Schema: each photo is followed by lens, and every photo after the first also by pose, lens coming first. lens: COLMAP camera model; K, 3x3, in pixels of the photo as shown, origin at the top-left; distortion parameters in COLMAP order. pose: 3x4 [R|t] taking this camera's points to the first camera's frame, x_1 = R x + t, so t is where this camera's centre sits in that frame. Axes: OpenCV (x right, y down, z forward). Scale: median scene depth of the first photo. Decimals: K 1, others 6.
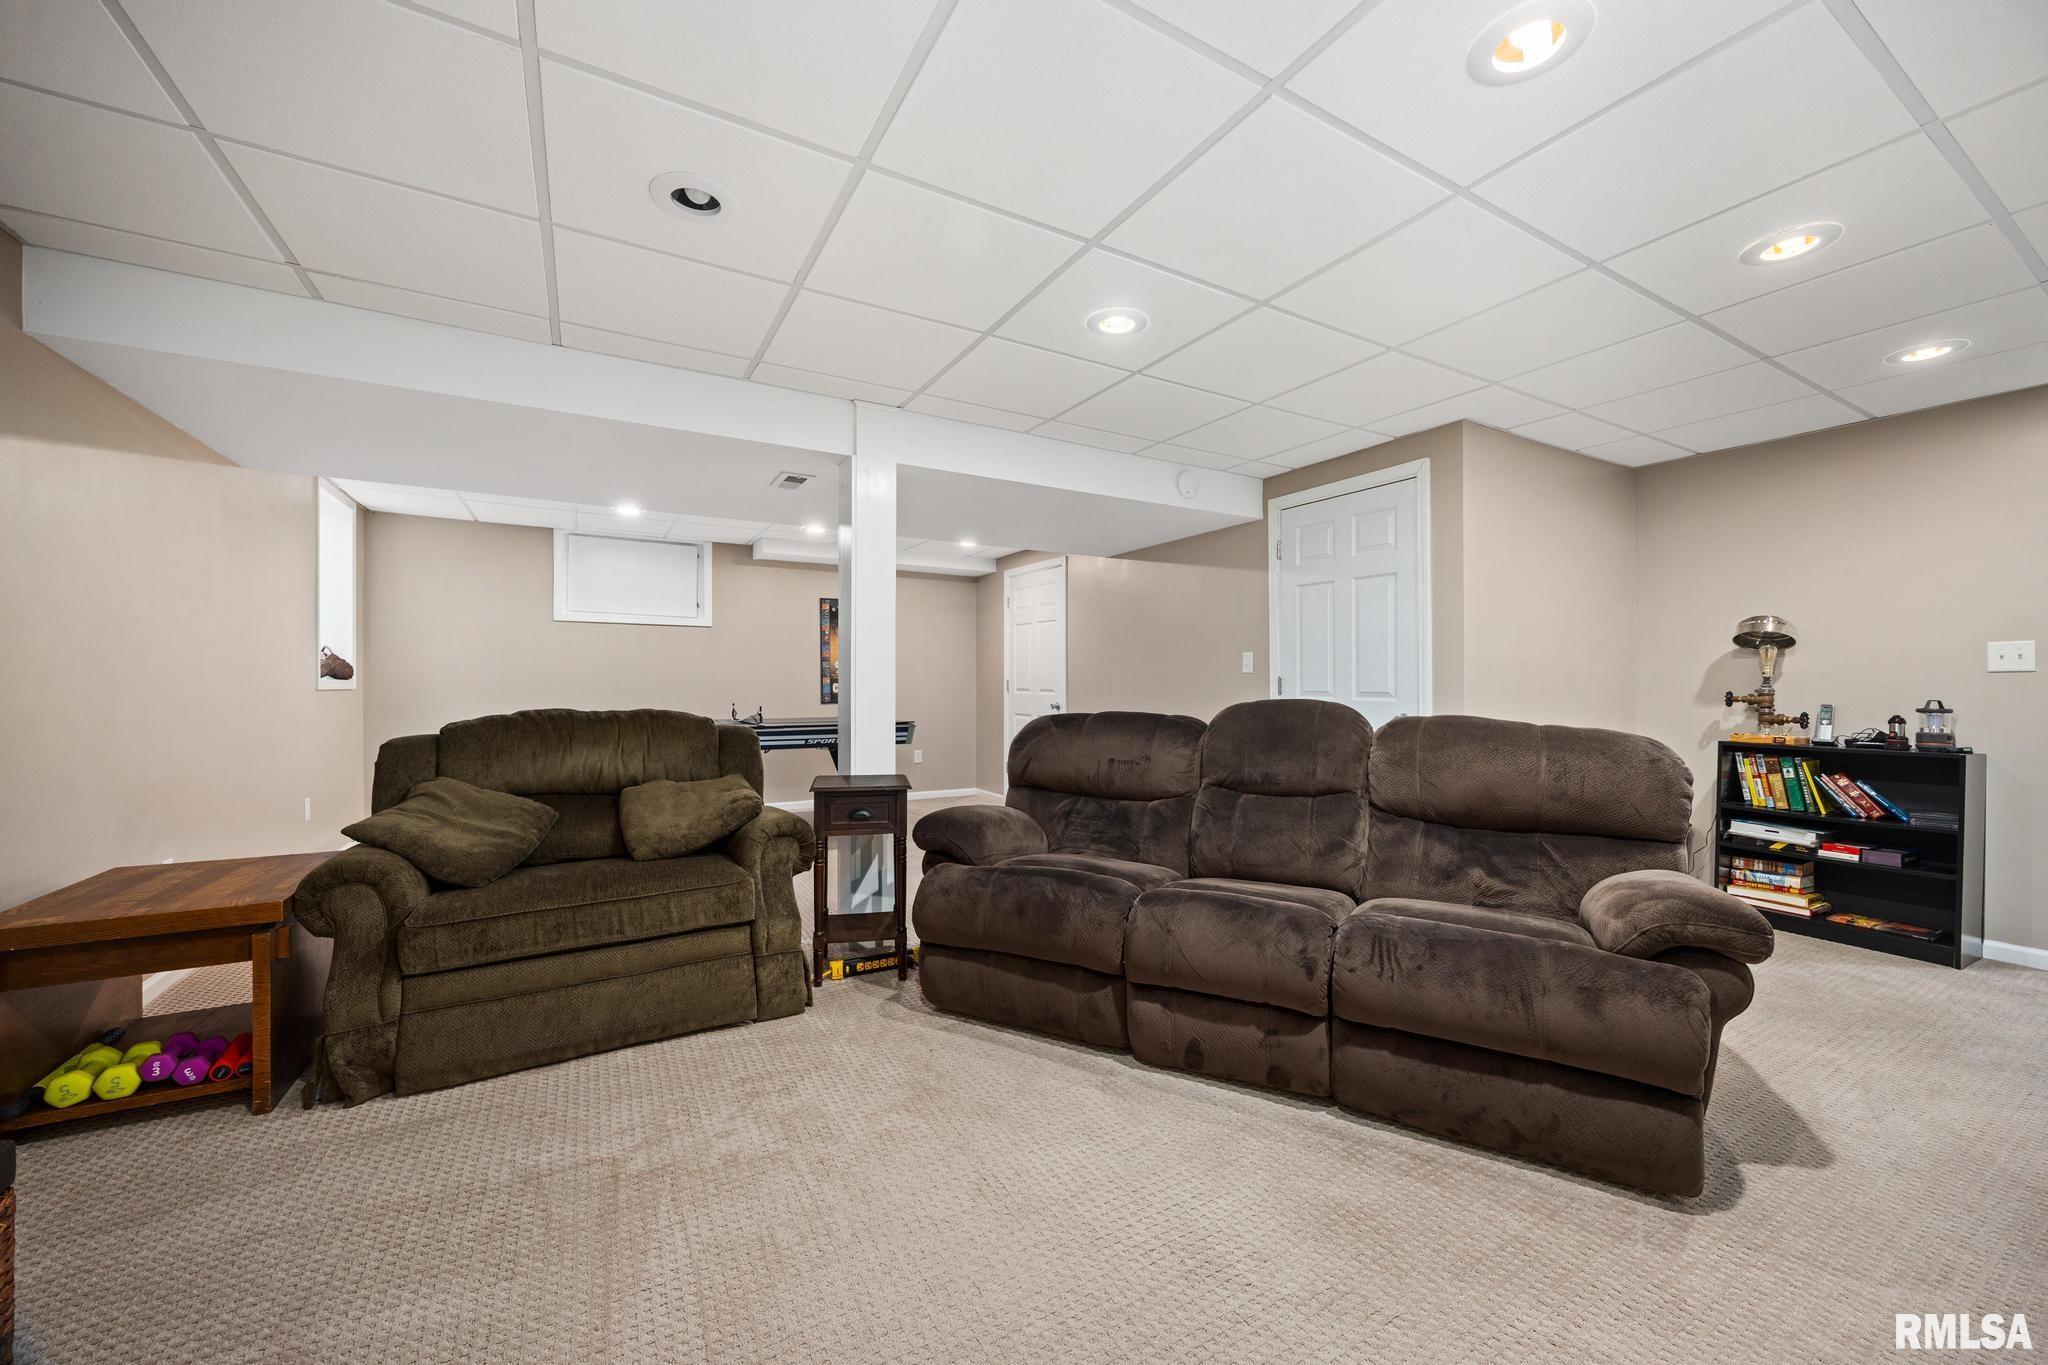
lens RADIAL K [[791.1, 0, 1042.2], [0, 791.1, 673.2], [0, 0, 1]] dist [0.007230, -0.000169]
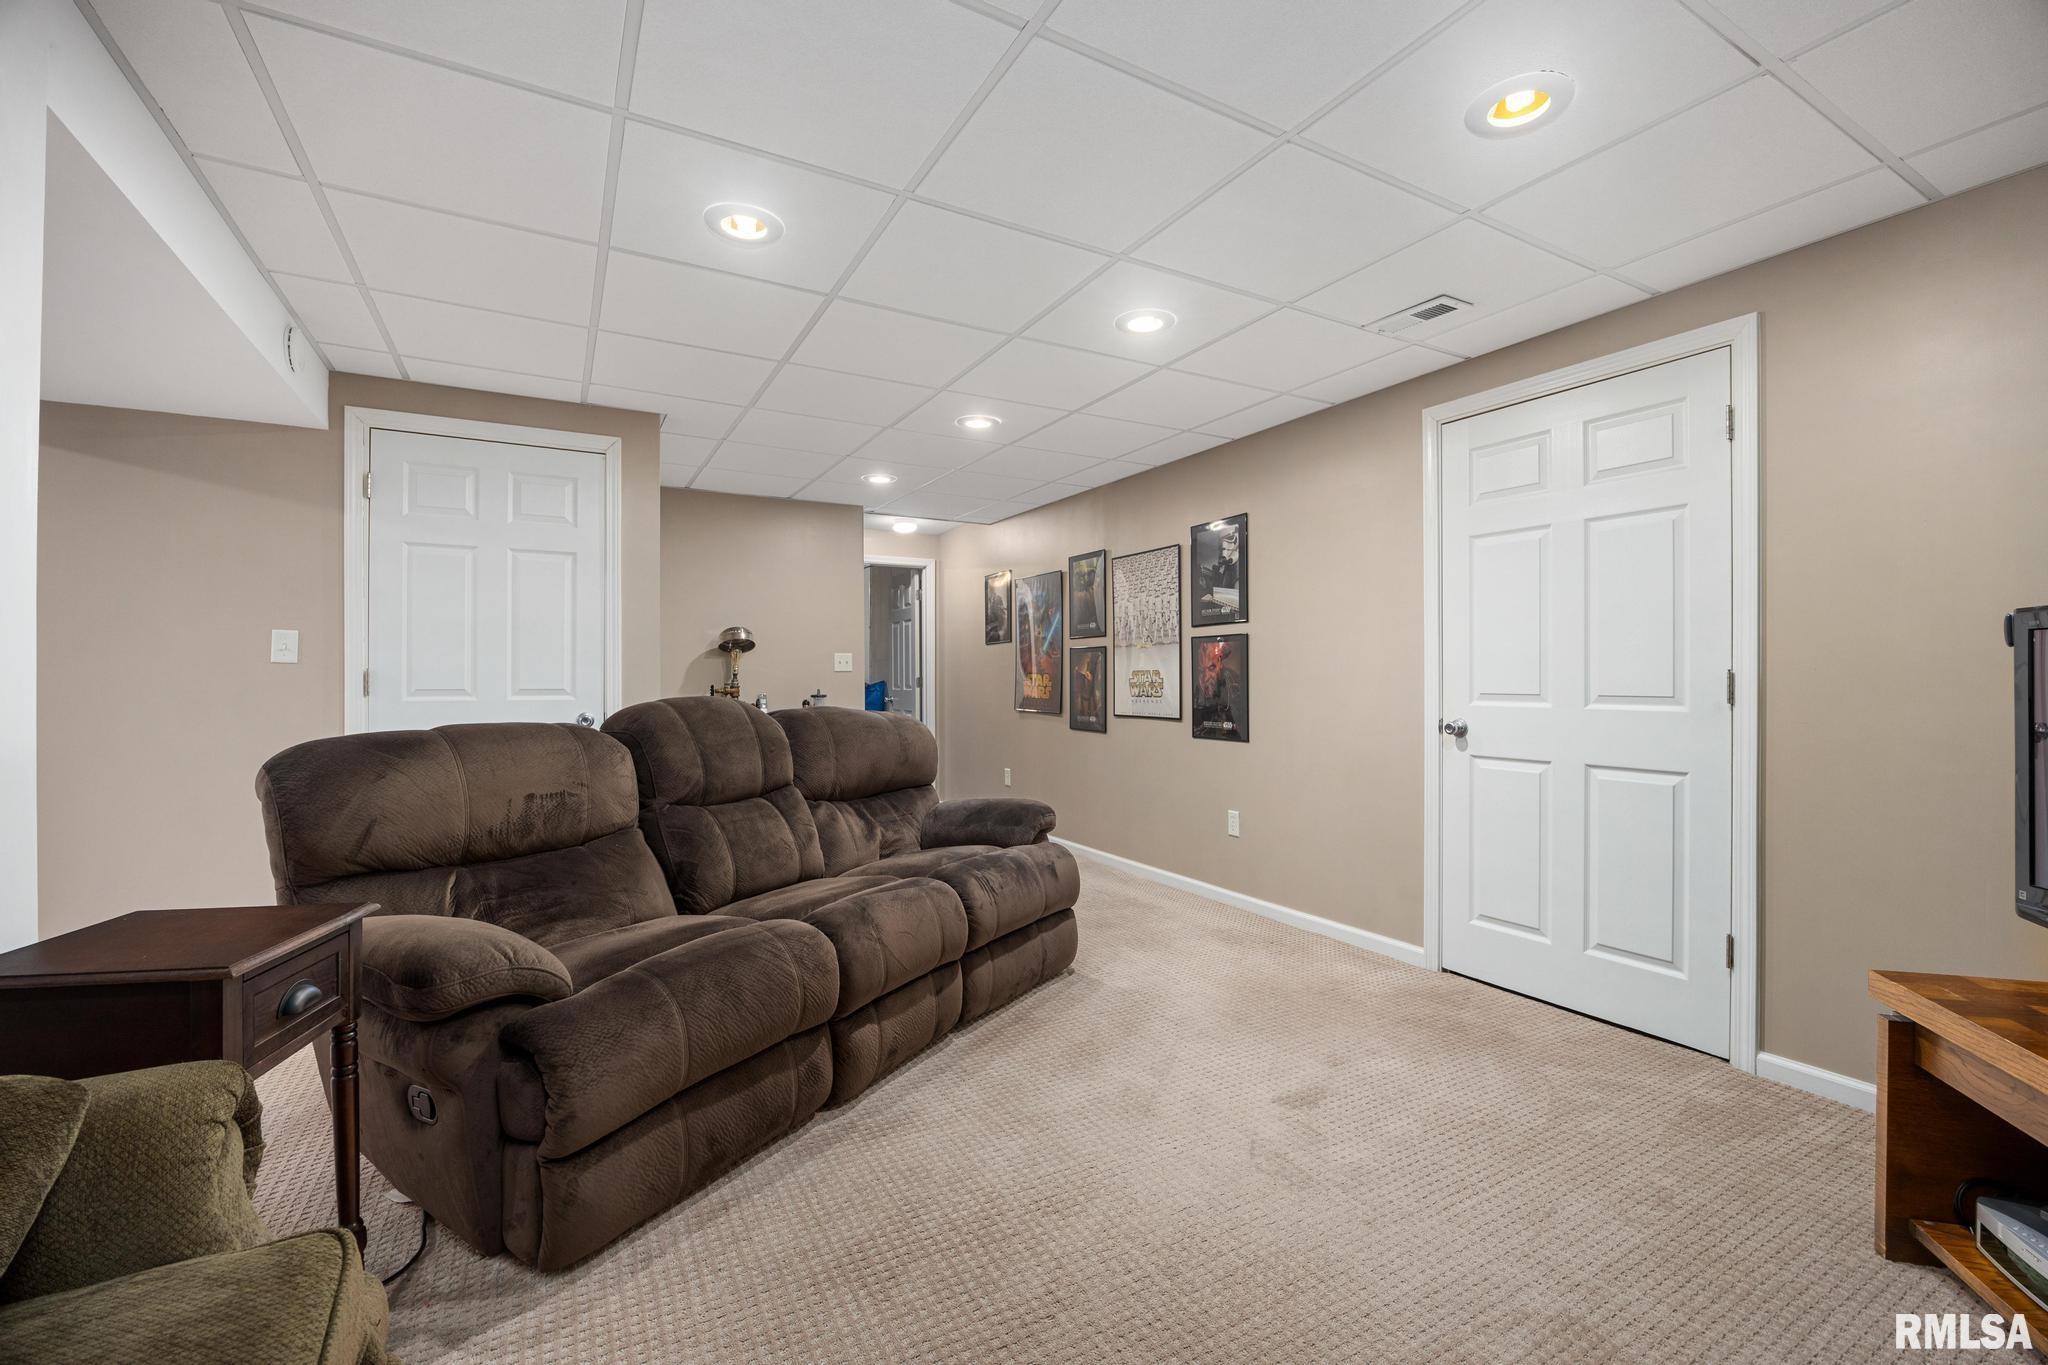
lens RADIAL K [[874.8, 0, 1024.0], [0, 874.8, 682.5], [0, 0, 1]] dist [-0.000721, -0.000043]
pose [[0.024508, -0.005654, 0.999684, -0.636707], [-0.011306, 0.999918, 0.005933, 0.006810], [-0.999636, -0.011448, 0.024442, 0.582545]]
